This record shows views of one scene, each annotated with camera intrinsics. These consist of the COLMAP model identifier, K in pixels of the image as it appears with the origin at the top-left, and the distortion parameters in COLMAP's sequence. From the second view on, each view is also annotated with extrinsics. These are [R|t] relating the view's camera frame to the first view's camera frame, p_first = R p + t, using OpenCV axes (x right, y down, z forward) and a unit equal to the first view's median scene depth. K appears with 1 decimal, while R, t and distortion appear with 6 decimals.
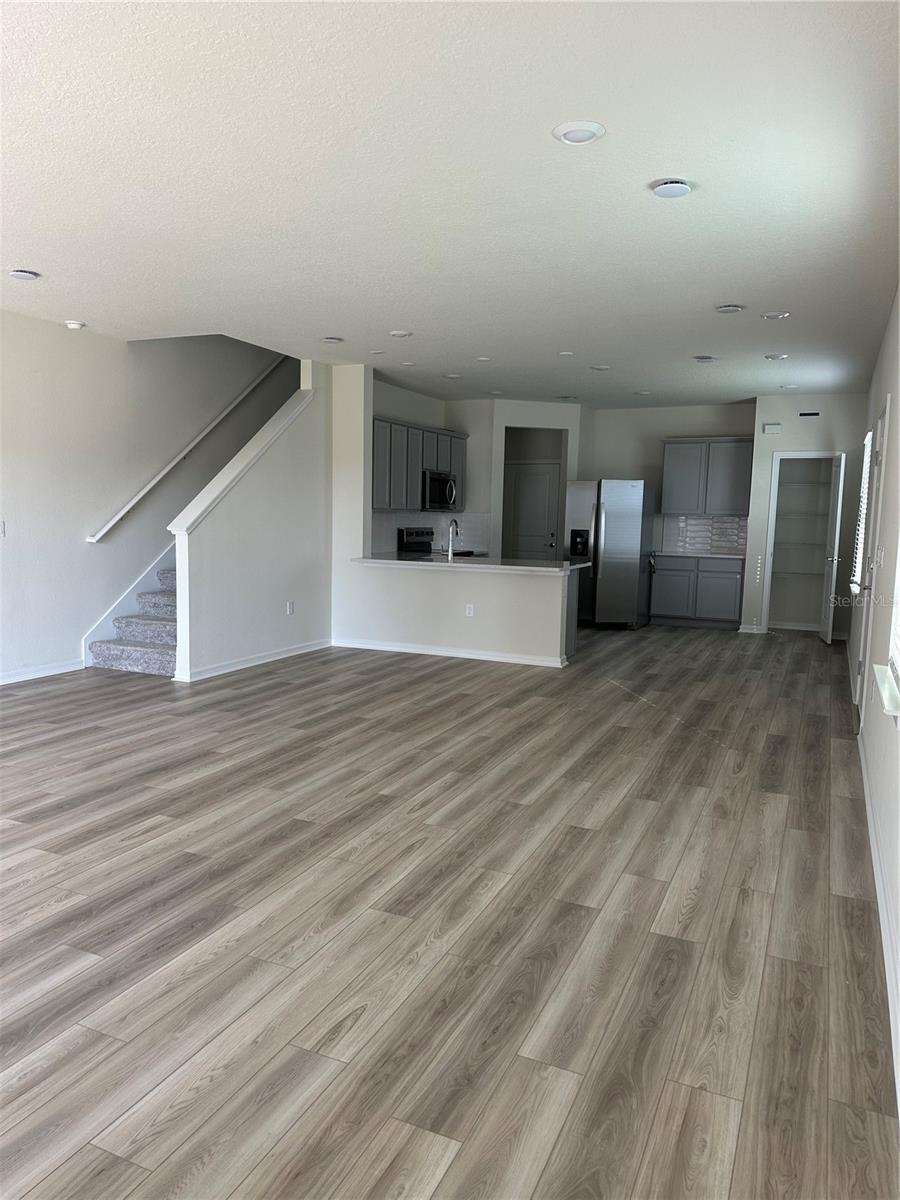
lens RADIAL K [[841.7, 0, 450.0], [0, 841.7, 600.0], [0, 0, 1]] dist [0.041518, -0.003079]
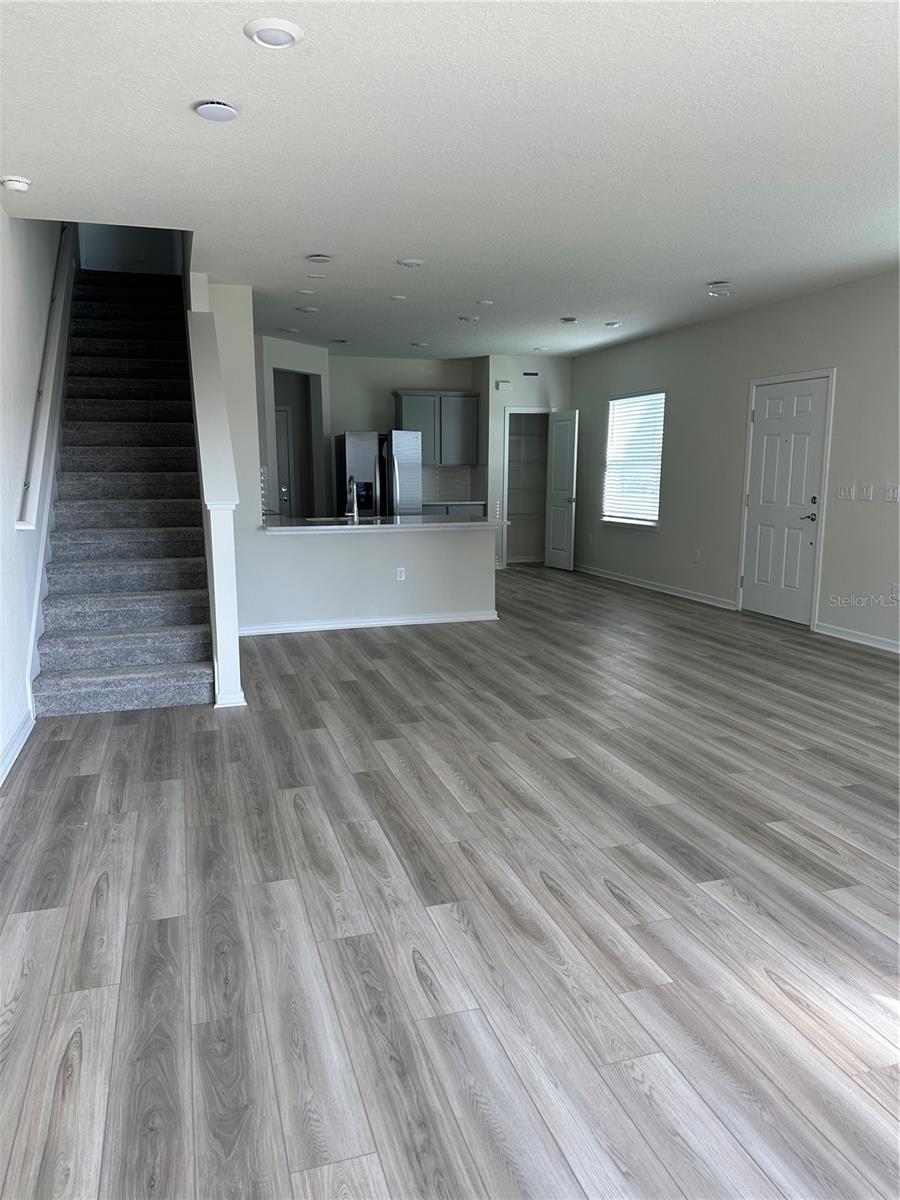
lens RADIAL K [[841.7, 0, 450.0], [0, 841.7, 600.0], [0, 0, 1]] dist [0.041518, -0.003079]
pose [[0.741694, -0.122593, 0.659440, -0.828931], [0.080871, 0.992328, 0.093520, -0.061343], [-0.665845, -0.016033, 0.745917, 0.414922]]
